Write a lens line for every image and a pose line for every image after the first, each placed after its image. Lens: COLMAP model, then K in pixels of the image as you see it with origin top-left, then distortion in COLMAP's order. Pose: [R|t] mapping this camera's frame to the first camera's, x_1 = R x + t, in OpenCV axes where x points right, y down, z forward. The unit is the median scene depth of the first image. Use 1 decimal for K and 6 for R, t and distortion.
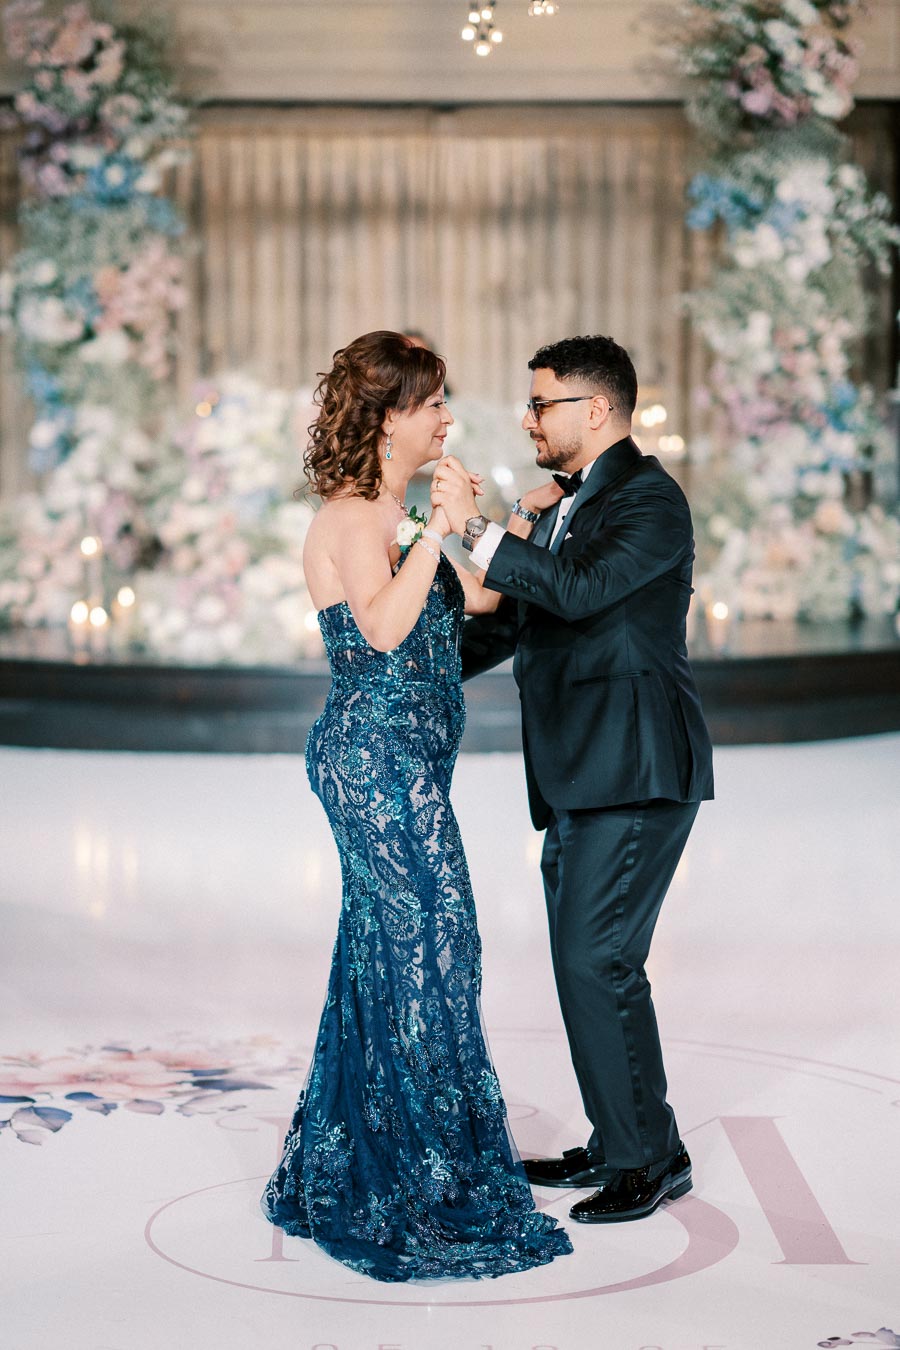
lens RADIAL K [[3357.6, 0, 404.4], [0, 3357.6, 720.0], [0, 0, 1]] dist [0.119966, 0.000000]
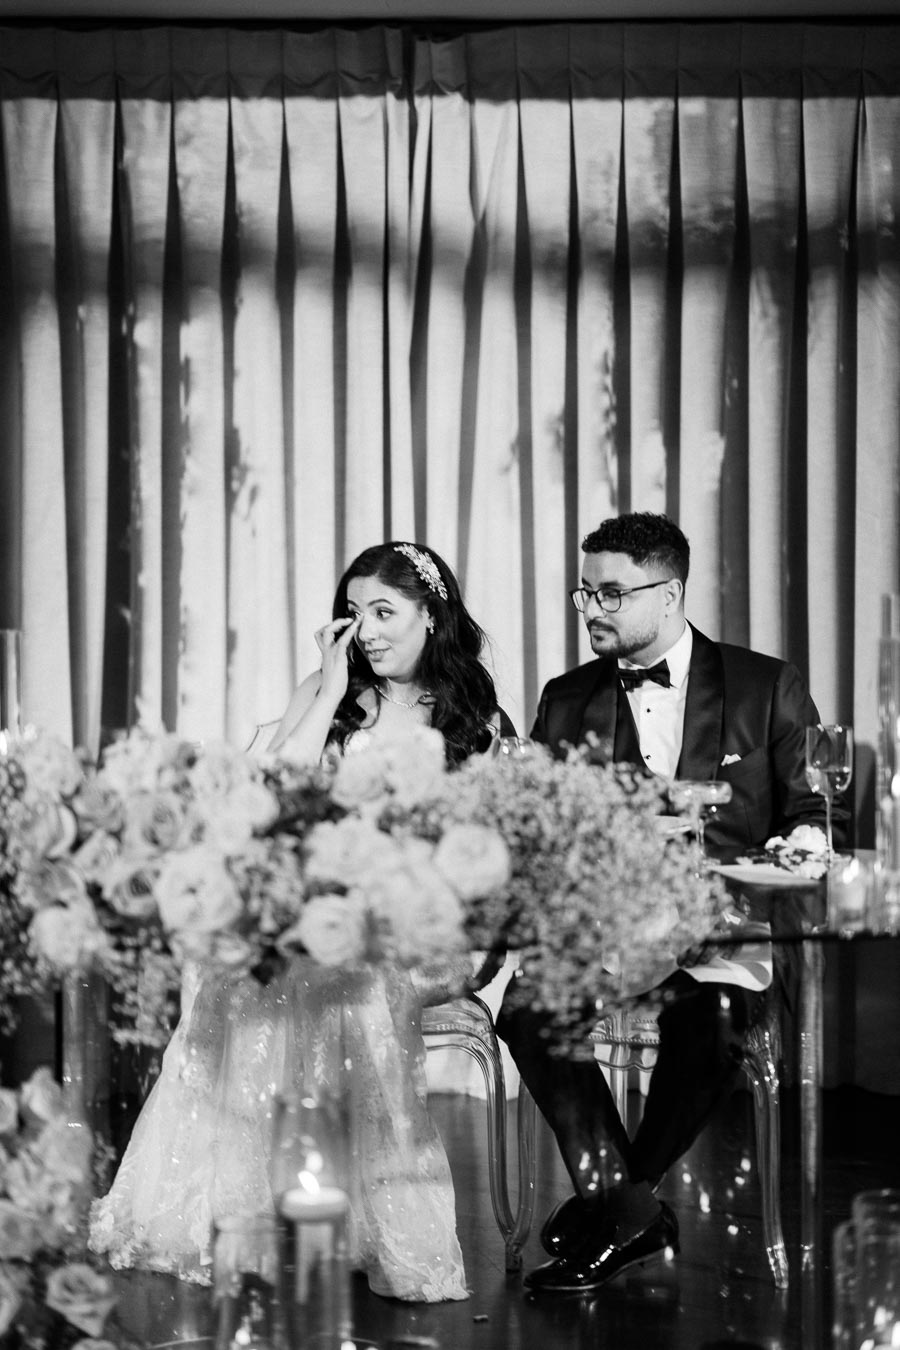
lens RADIAL K [[3357.6, 0, 447.8], [0, 3357.6, 670.7], [0, 0, 1]] dist [0.119966, 0.000000]
pose [[0.999725, -0.005431, 0.022818, 0.003085], [0.006625, 0.998595, -0.052572, -0.077458], [-0.022500, 0.052709, 0.998356, 0.591521]]
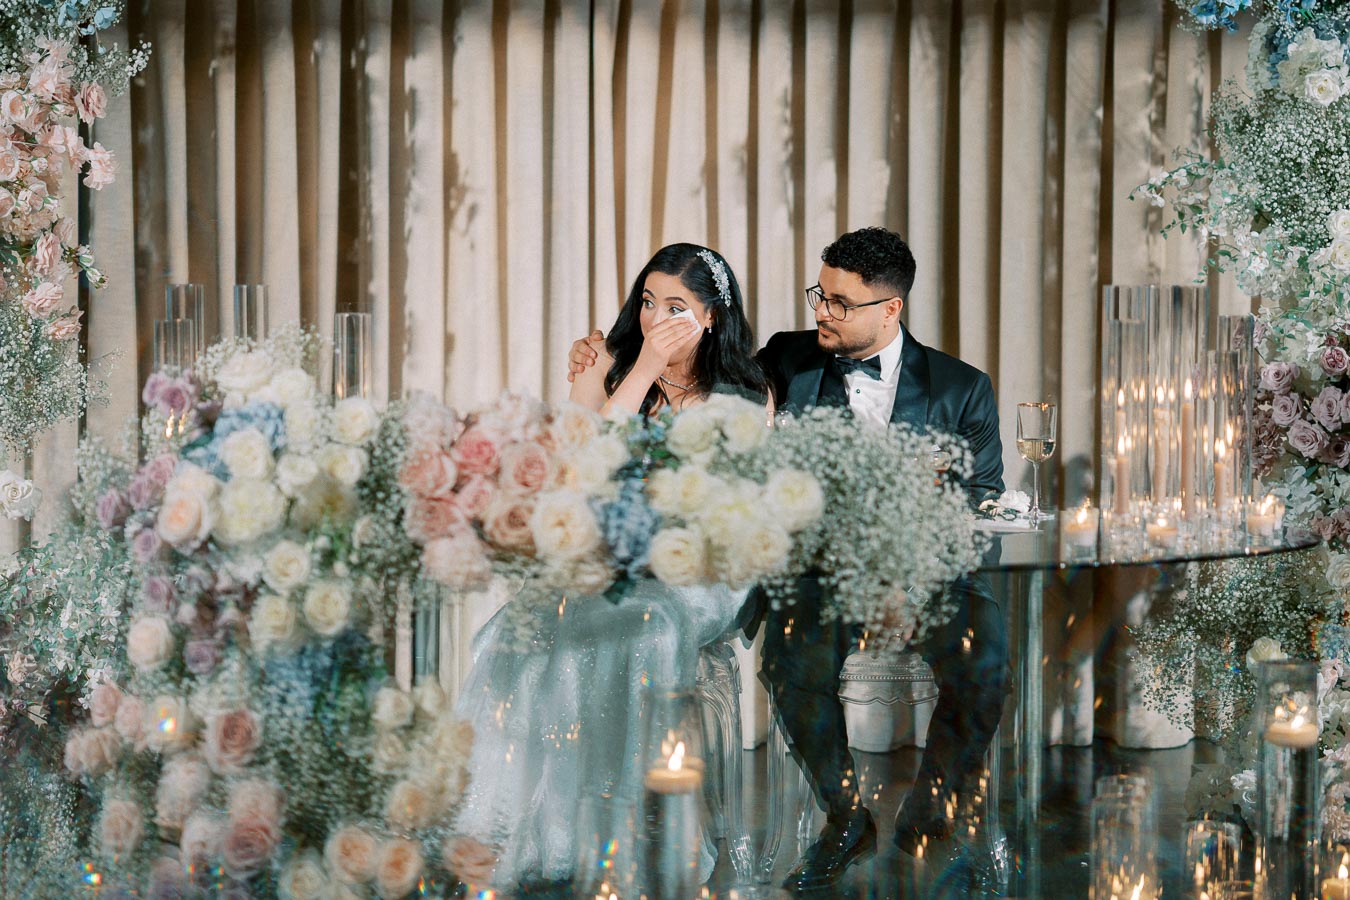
lens RADIAL K [[3357.6, 0, 714.7], [0, 3357.6, 462.4], [0, 0, 1]] dist [0.119966, 0.000000]
pose [[0.992980, -0.004482, 0.118195, -0.038725], [0.009593, 0.999041, -0.042713, -0.064906], [-0.117891, 0.043547, 0.992071, 0.535582]]
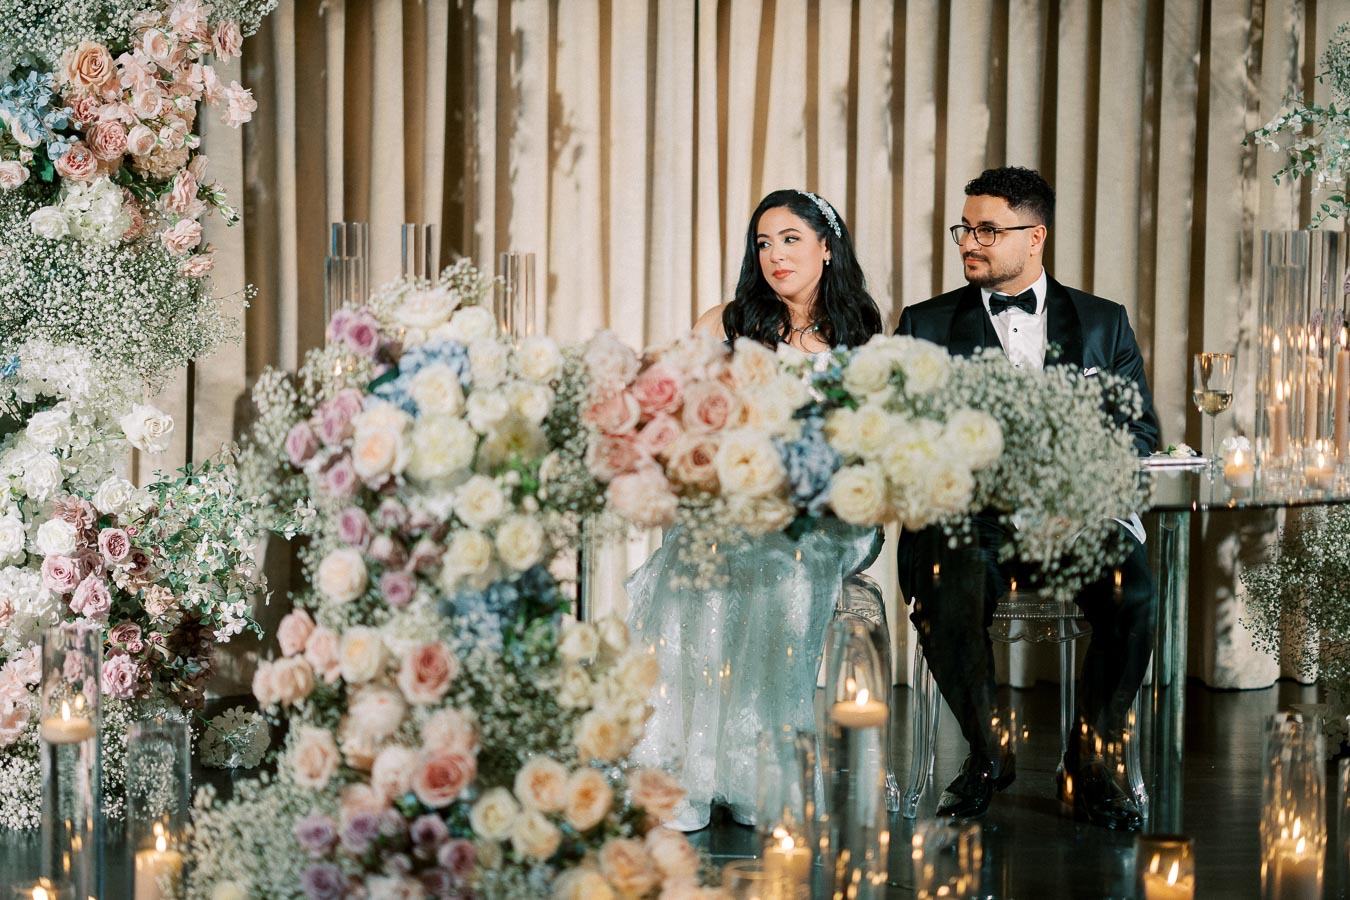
lens RADIAL K [[3357.6, 0, 682.8], [0, 3357.6, 463.3], [0, 0, 1]] dist [0.119966, 0.000000]
pose [[0.991870, 0.000367, 0.127257, -0.065503], [0.002894, 0.999672, -0.025441, -0.064374], [-0.127225, 0.025603, 0.991543, 0.533593]]
